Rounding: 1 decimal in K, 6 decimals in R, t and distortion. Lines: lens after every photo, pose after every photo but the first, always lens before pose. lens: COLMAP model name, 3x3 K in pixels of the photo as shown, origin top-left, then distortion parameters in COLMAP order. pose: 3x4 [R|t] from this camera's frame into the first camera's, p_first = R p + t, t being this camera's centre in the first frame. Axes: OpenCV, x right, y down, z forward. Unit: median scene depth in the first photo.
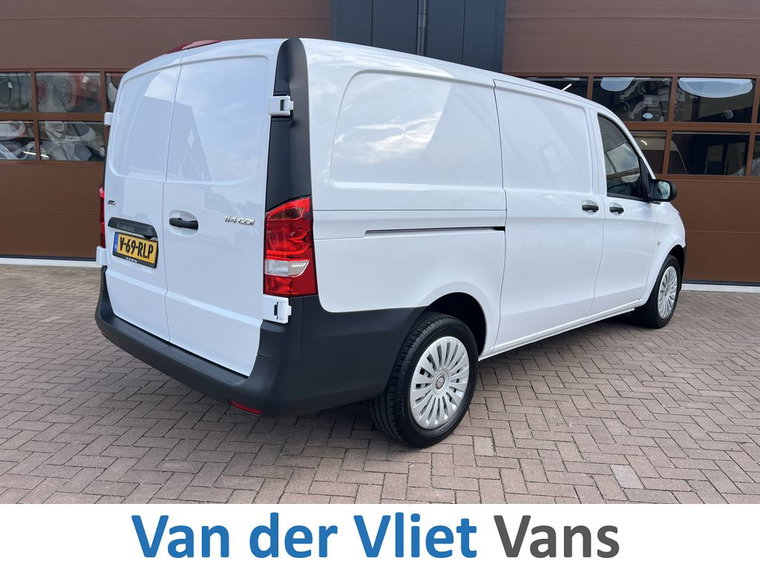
lens RADIAL K [[577.5, 0, 385.7], [0, 577.5, 278.3], [0, 0, 1]] dist [0.071088, -0.089768]
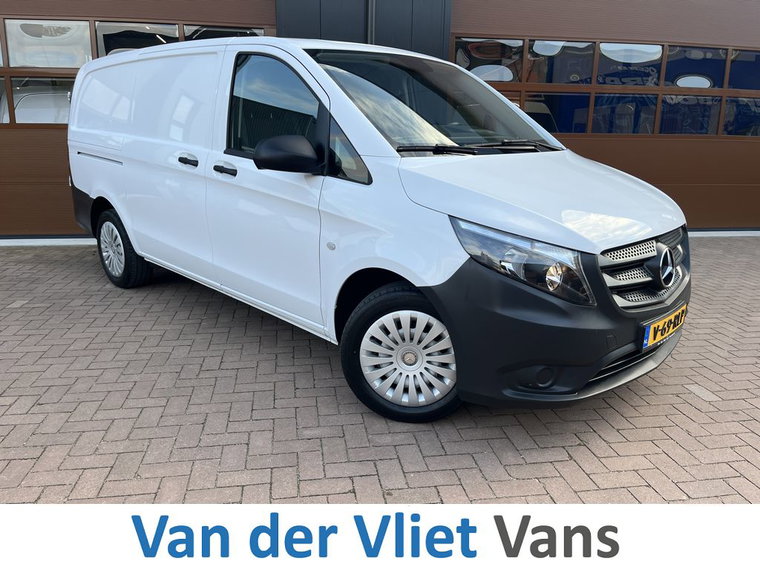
lens RADIAL K [[577.5, 0, 383.5], [0, 577.5, 282.6], [0, 0, 1]] dist [0.071088, -0.089768]
pose [[0.969582, -0.067205, 0.235358, -0.347263], [0.050906, 0.995908, 0.074665, 0.000238], [-0.239413, -0.060413, 0.969036, 0.024435]]
